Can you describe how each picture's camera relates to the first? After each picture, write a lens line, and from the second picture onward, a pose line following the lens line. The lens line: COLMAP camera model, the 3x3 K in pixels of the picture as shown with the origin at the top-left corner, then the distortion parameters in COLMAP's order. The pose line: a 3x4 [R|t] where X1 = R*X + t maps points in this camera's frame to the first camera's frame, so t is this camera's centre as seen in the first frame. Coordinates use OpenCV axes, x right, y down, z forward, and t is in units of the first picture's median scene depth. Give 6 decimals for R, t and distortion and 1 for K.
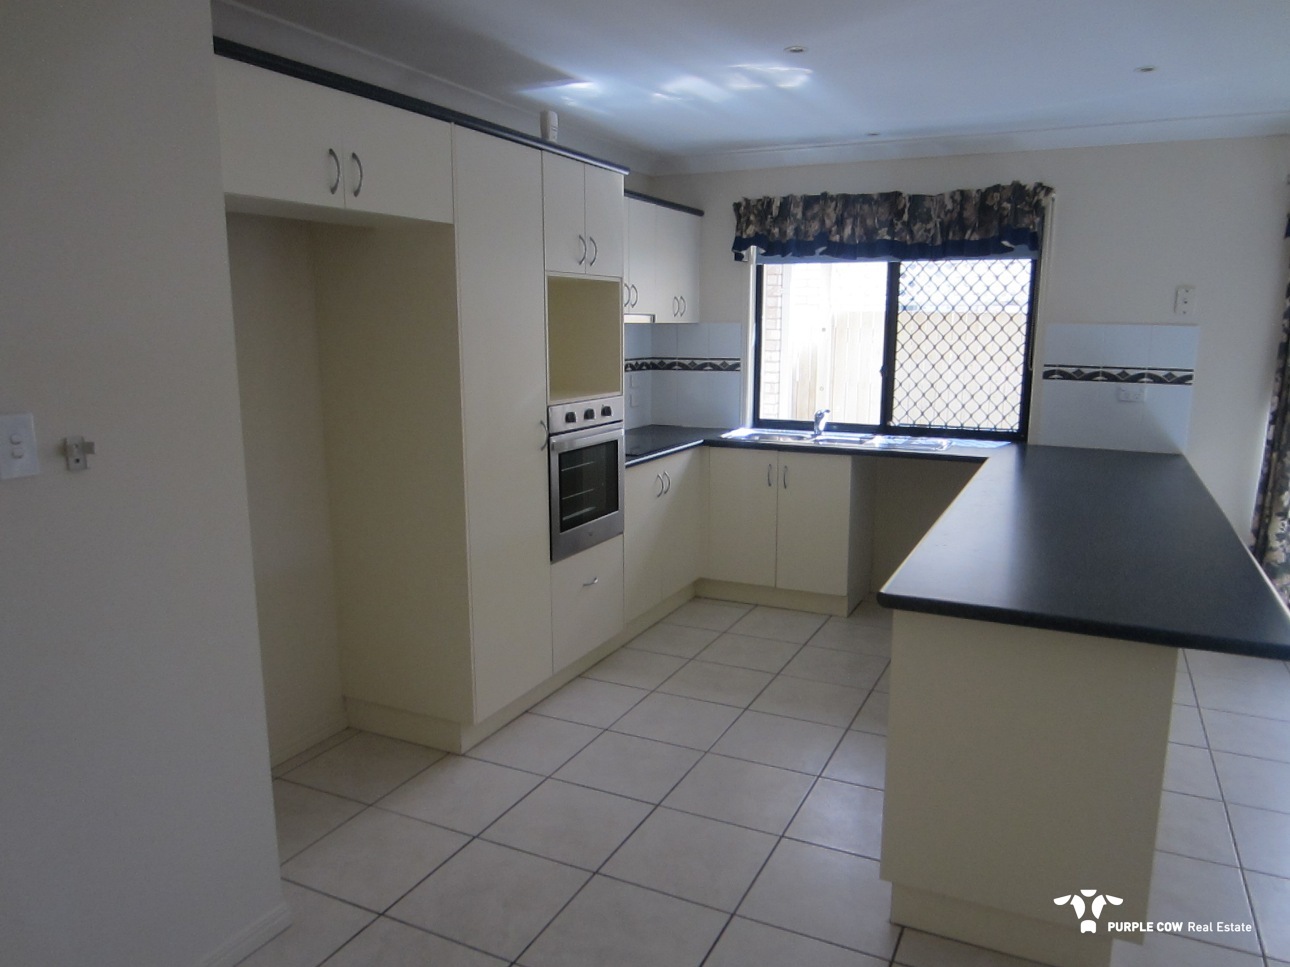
lens RADIAL K [[906.6, 0, 642.4], [0, 906.6, 487.0], [0, 0, 1]] dist [-0.033257, 0.001297]
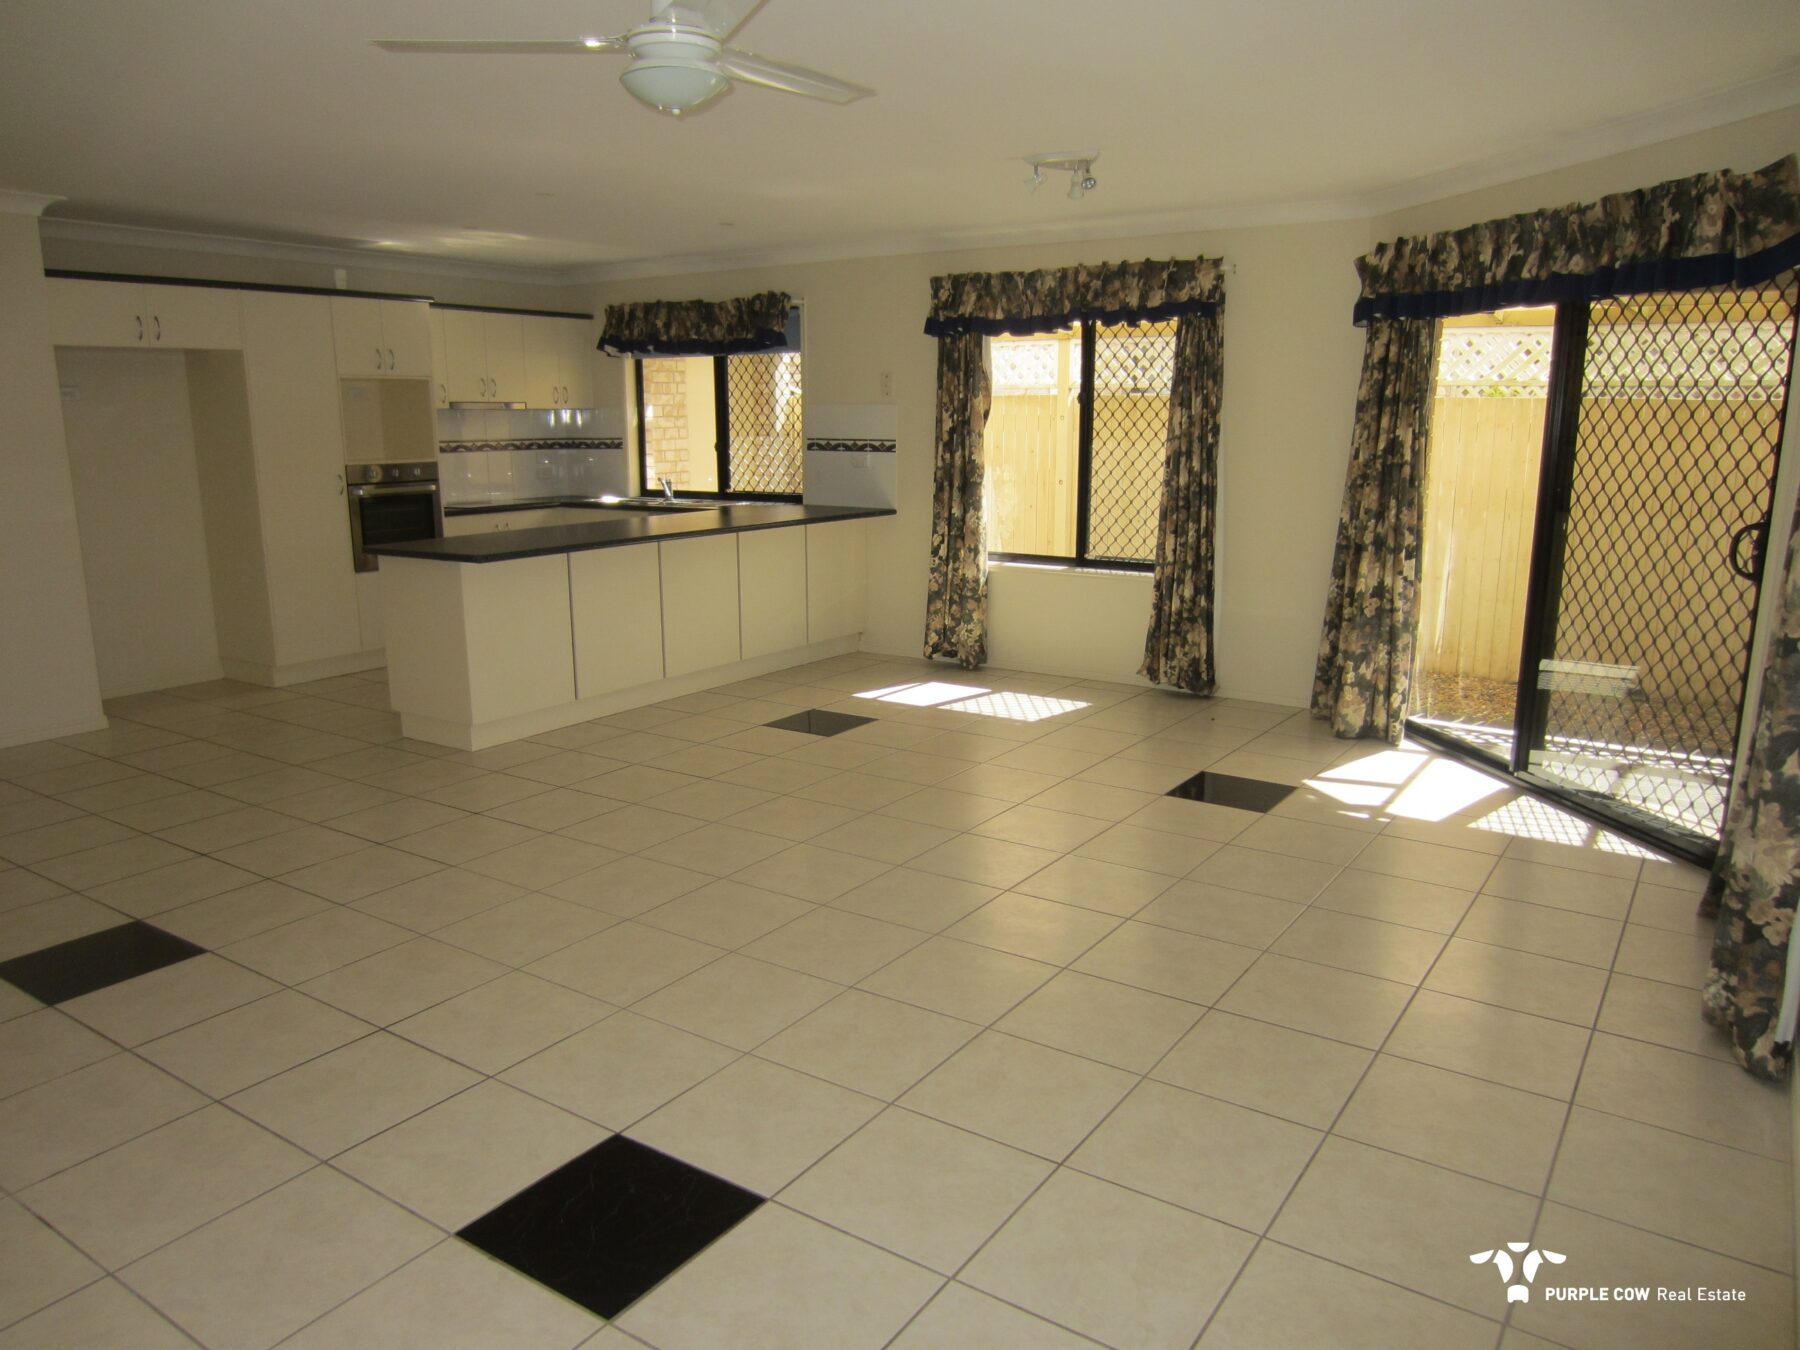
lens RADIAL K [[1265.1, 0, 901.4], [0, 1265.1, 674.6], [0, 0, 1]] dist [-0.033257, 0.001297]
pose [[0.988646, 0.023075, -0.148482, 0.819071], [-0.019668, 0.999509, 0.024372, 0.138832], [0.148971, -0.021175, 0.988615, -0.677330]]
